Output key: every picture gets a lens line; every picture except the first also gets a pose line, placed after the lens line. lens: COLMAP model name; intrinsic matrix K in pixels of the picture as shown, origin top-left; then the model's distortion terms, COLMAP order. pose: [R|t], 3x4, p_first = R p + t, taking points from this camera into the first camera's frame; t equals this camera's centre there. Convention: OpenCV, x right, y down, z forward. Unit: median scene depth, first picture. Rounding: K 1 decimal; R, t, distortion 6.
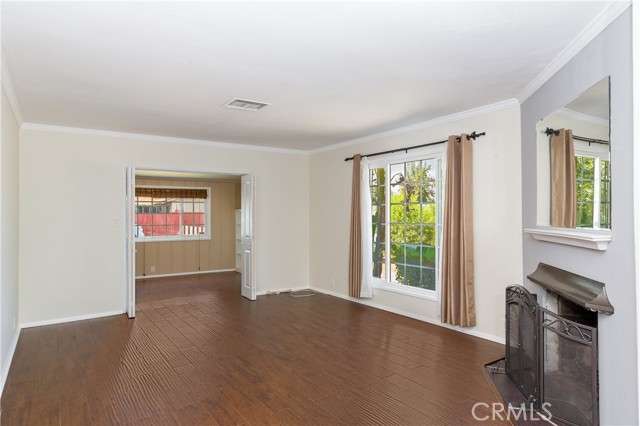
lens RADIAL K [[383.1, 0, 319.7], [0, 383.1, 210.6], [0, 0, 1]] dist [0.002051, 0.000536]
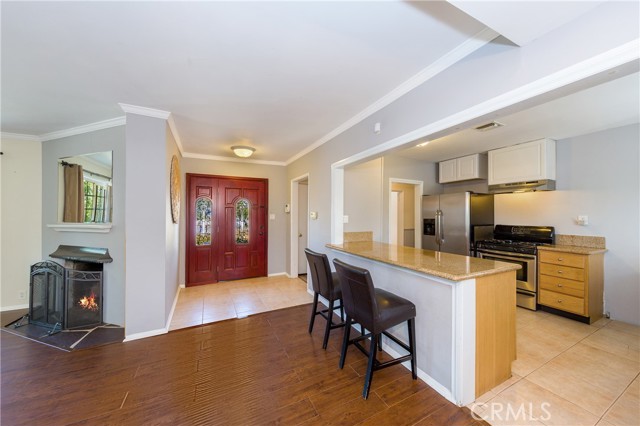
lens RADIAL K [[230.6, 0, 320.0], [0, 230.6, 213.0], [0, 0, 1]] dist [0.000270, 0.000048]
pose [[0.143665, 0.006454, 0.989605, -0.225019], [-0.011377, 0.999923, -0.004870, -0.008570], [-0.989561, -0.010559, 0.143727, -0.219275]]
